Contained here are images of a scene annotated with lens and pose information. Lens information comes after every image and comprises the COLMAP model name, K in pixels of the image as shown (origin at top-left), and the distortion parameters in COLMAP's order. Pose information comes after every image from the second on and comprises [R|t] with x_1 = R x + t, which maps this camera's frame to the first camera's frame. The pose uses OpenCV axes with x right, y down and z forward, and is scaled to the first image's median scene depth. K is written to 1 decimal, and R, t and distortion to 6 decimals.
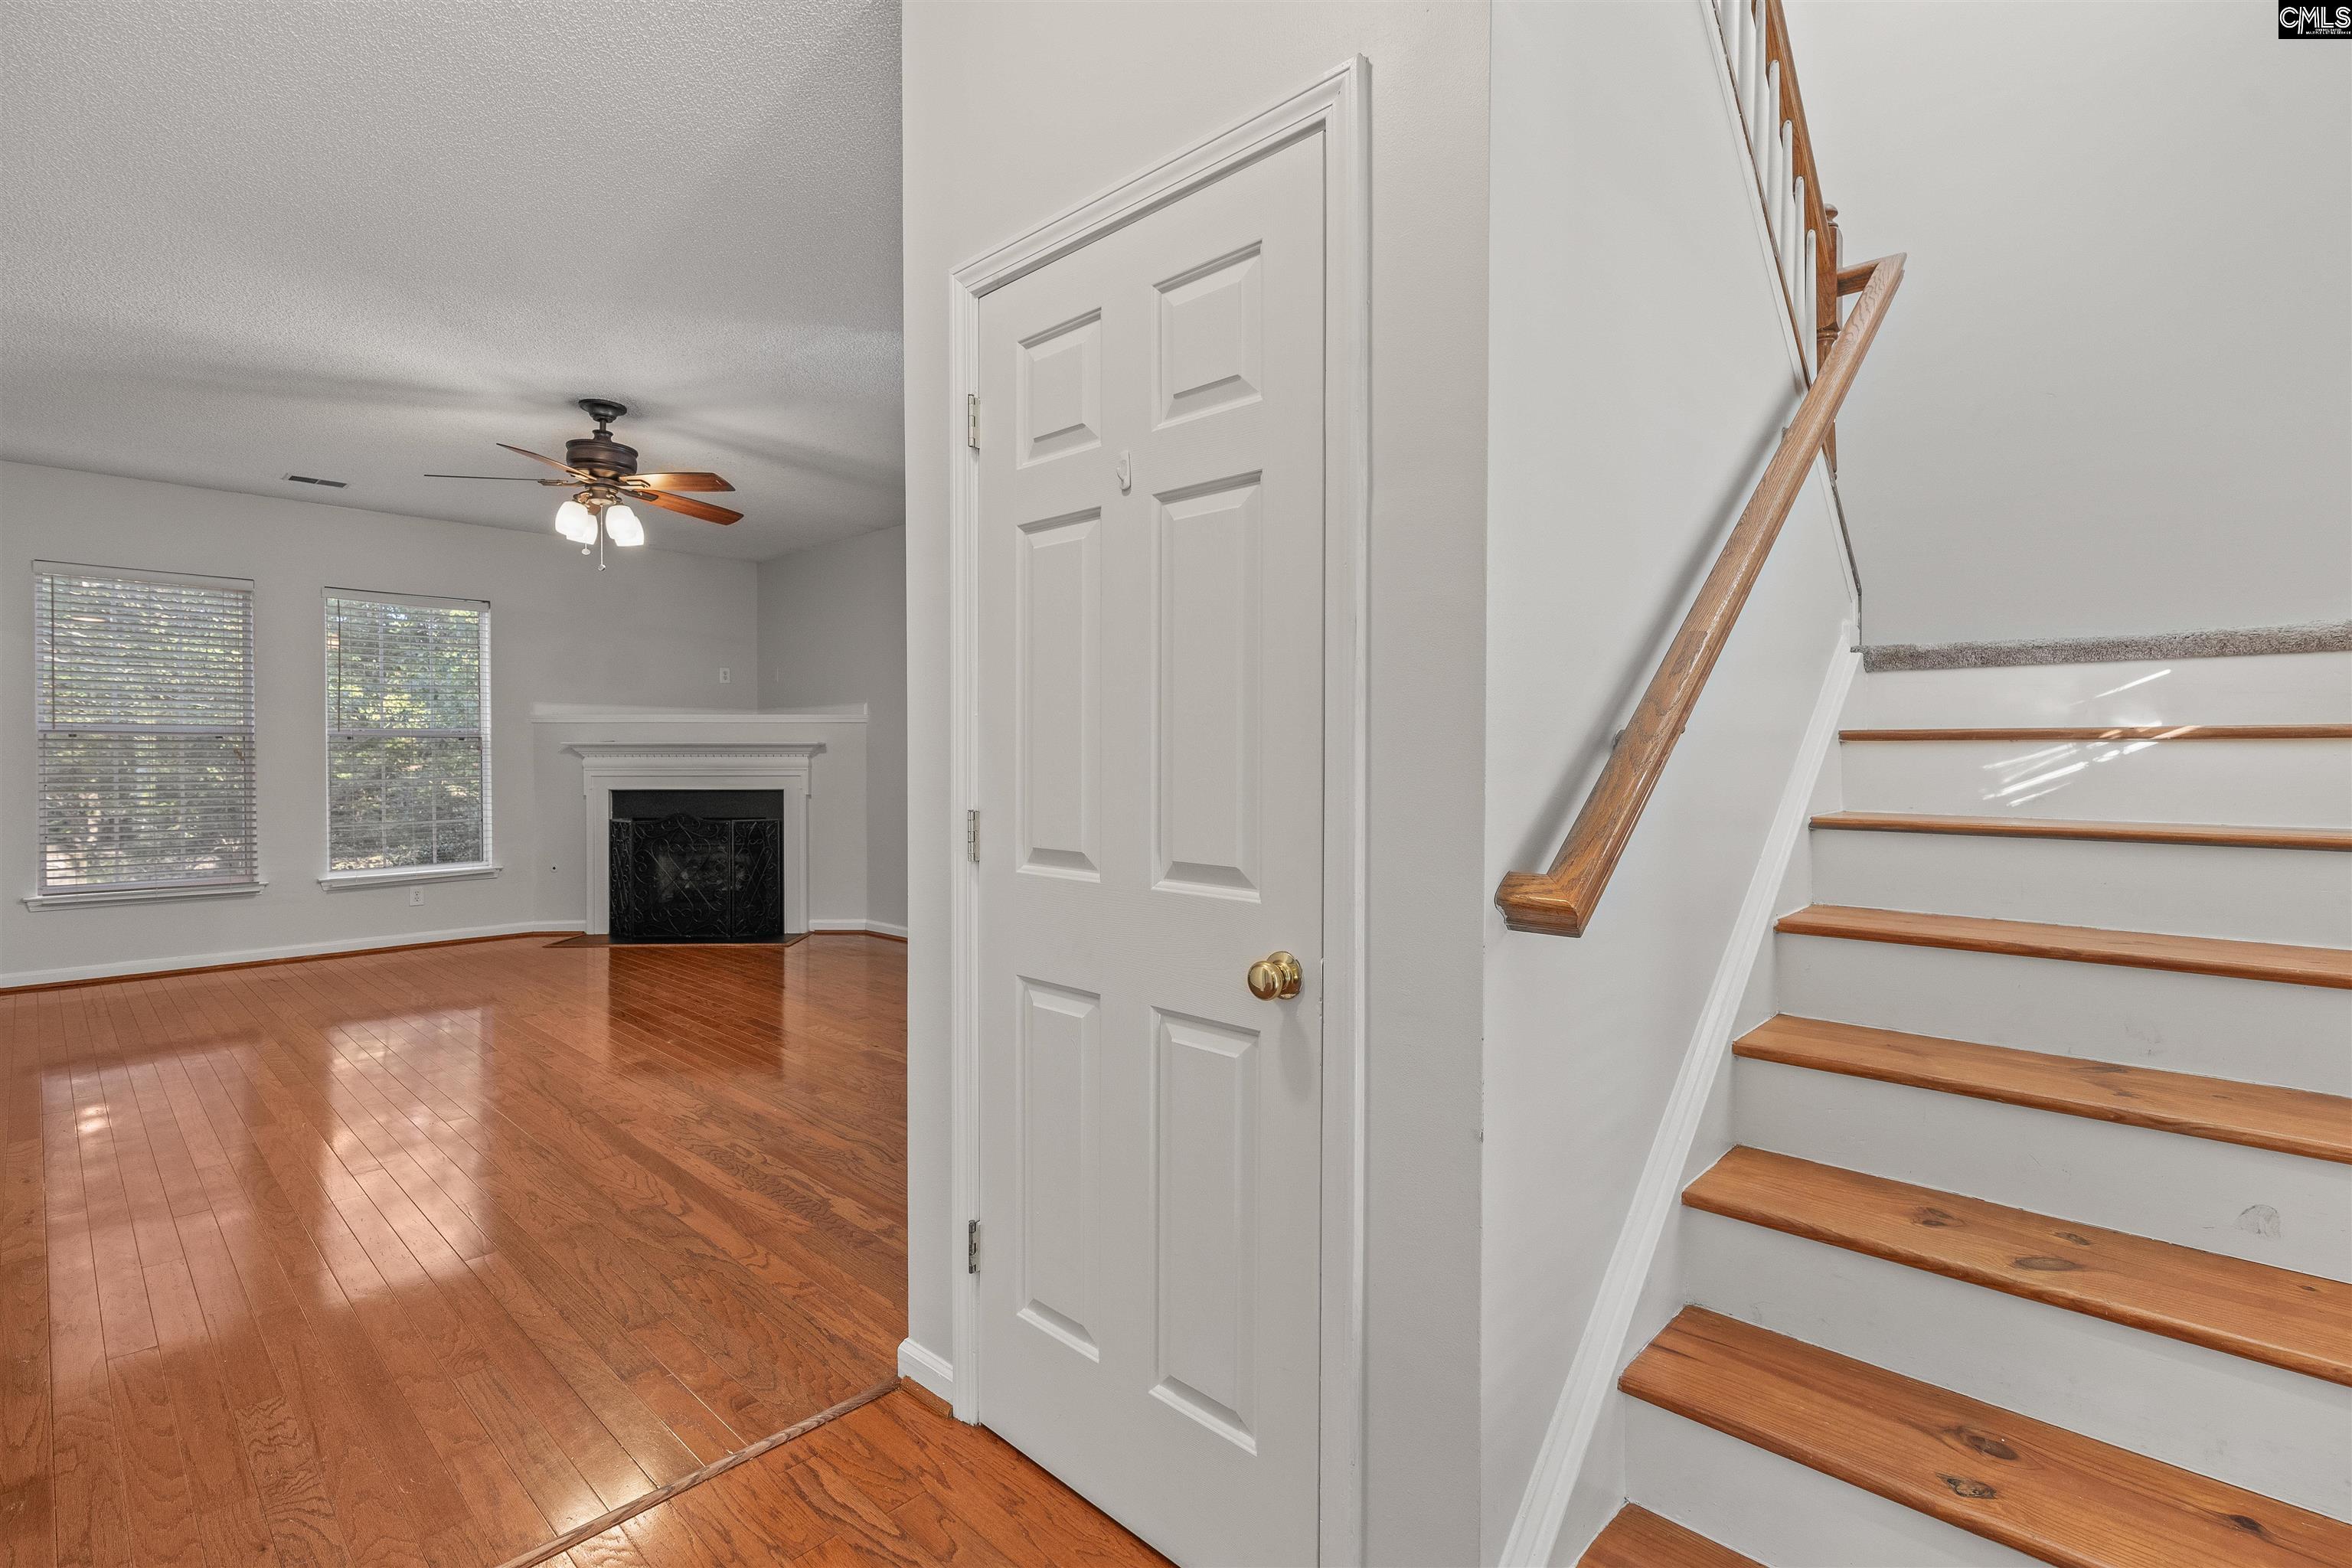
lens RADIAL K [[1090.0, 0, 1173.9], [0, 1090.0, 768.2], [0, 0, 1]] dist [-0.005425, 0.002472]
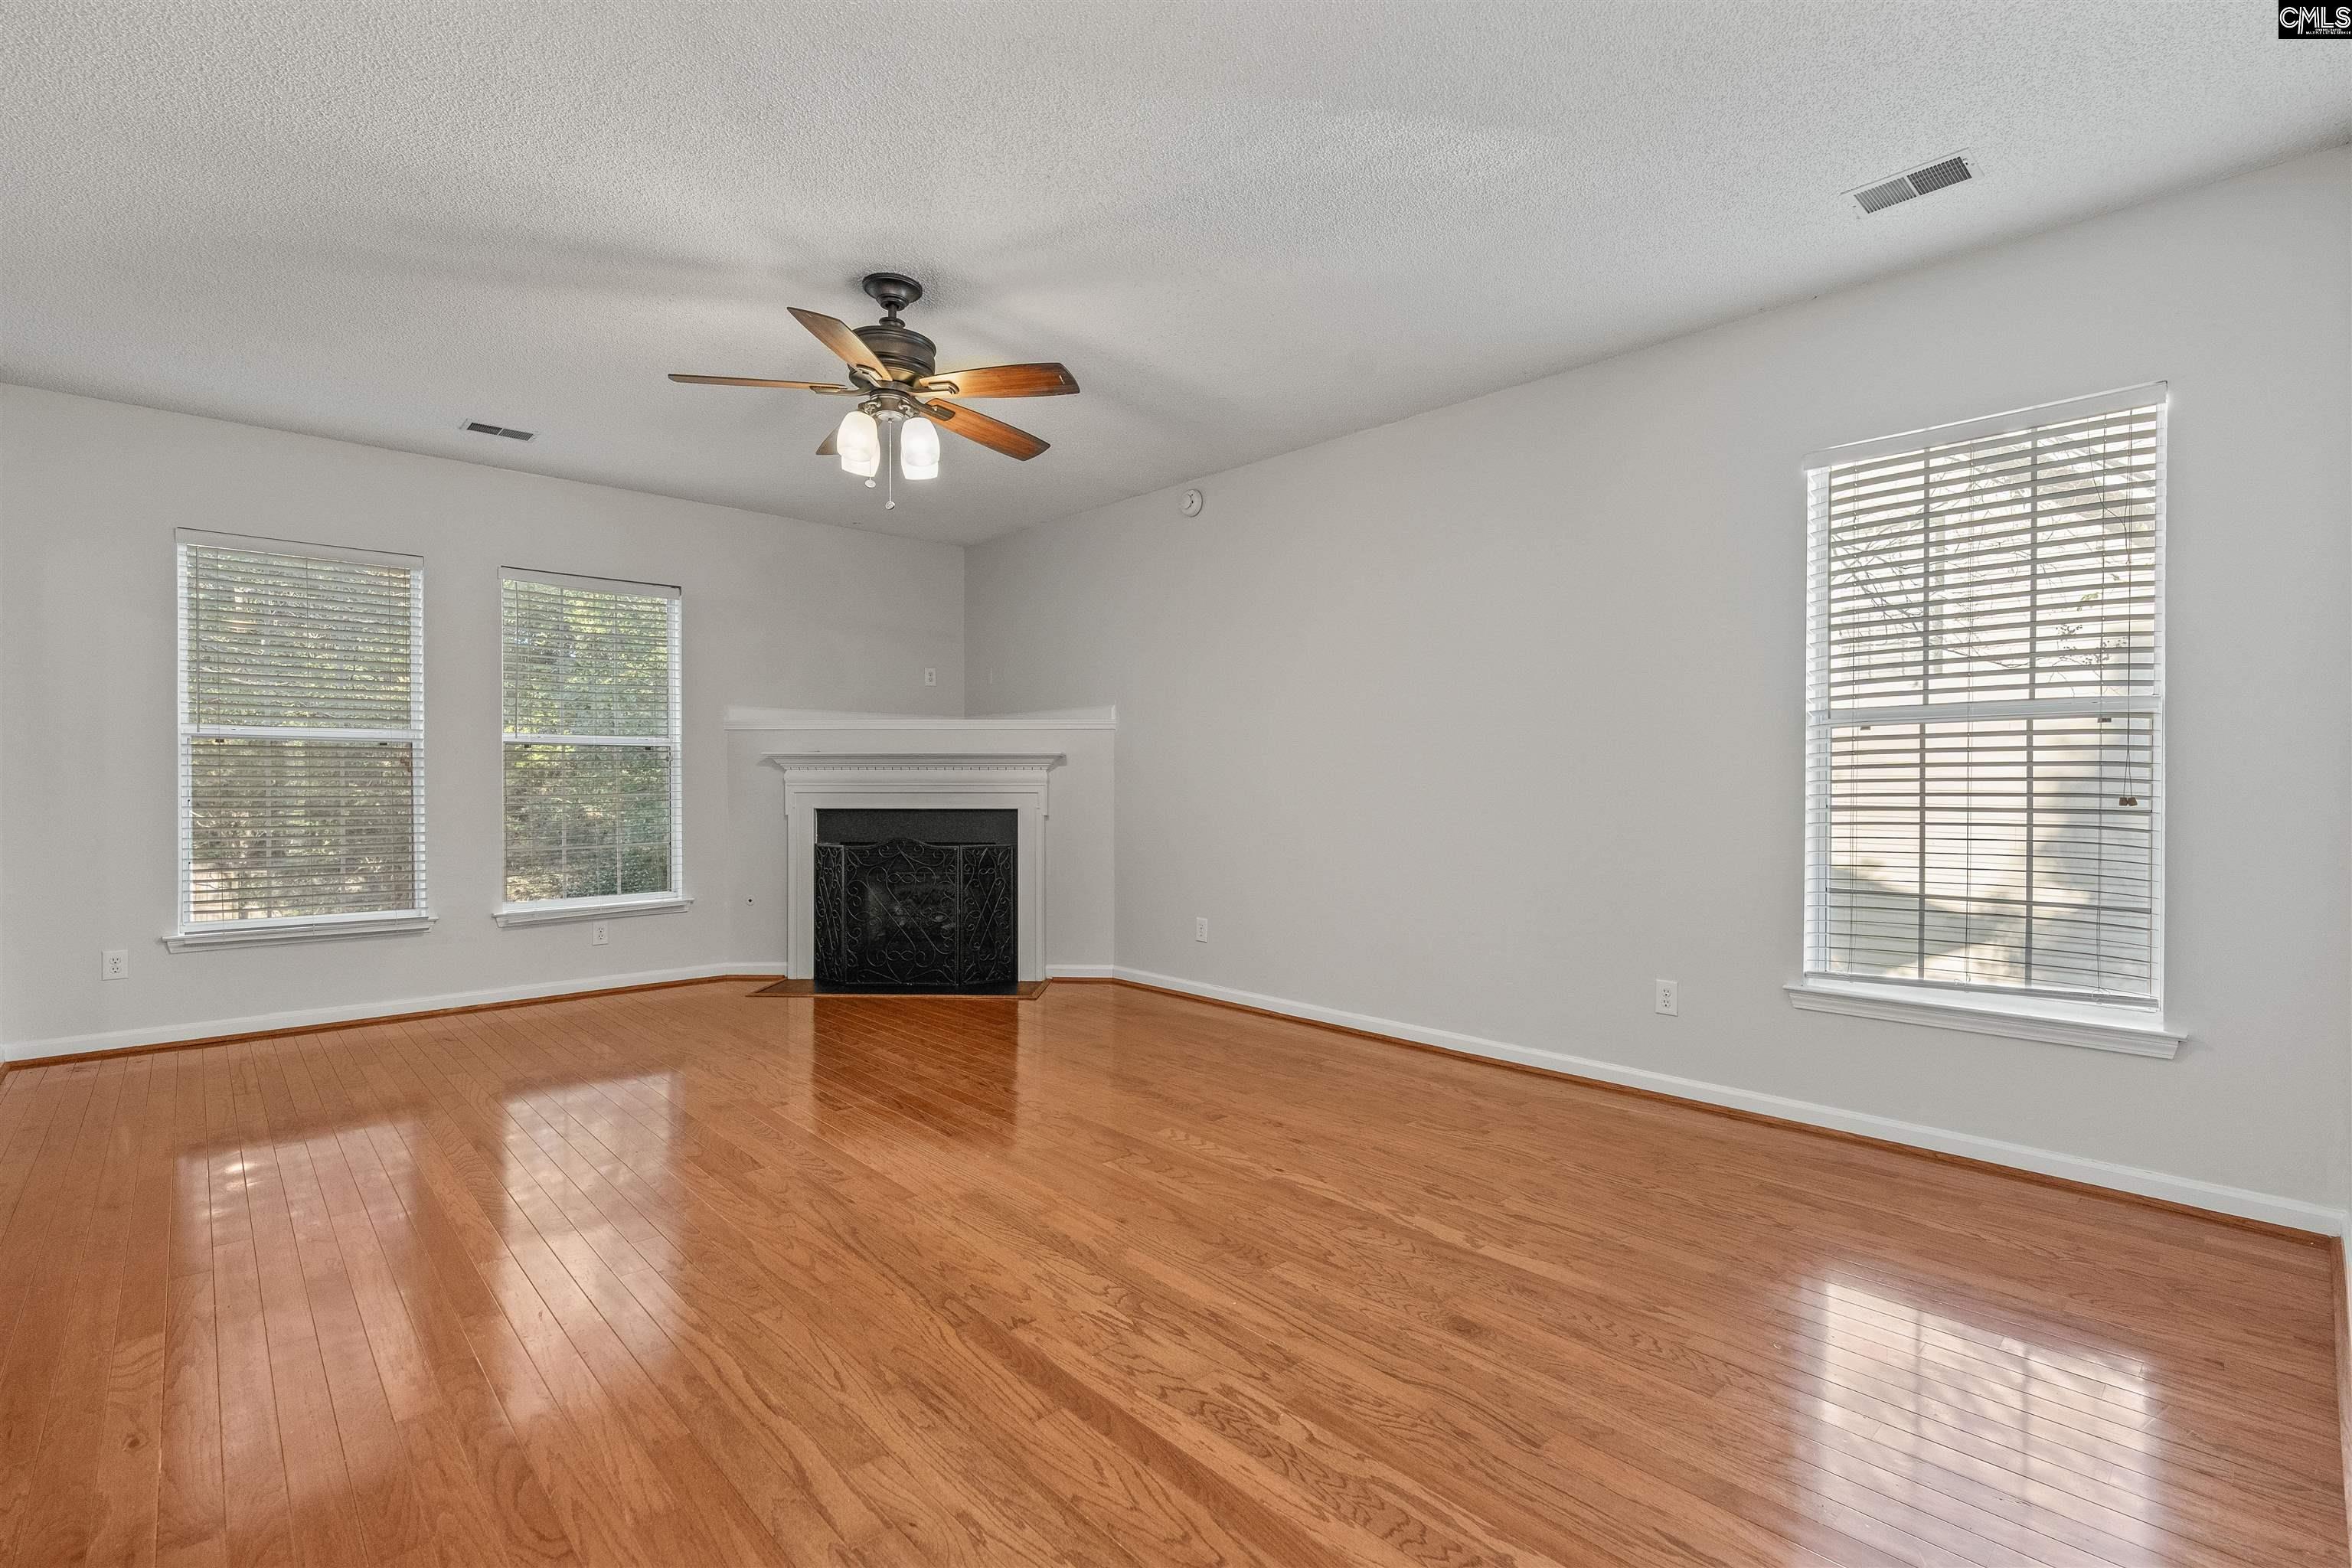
lens RADIAL K [[1090.0, 0, 1183.4], [0, 1090.0, 788.2], [0, 0, 1]] dist [-0.005425, 0.002472]
pose [[0.997498, 0.001114, -0.070690, -0.179692], [-0.001279, 0.999997, -0.002297, 0.005803], [0.070688, 0.002382, 0.997496, 0.182236]]
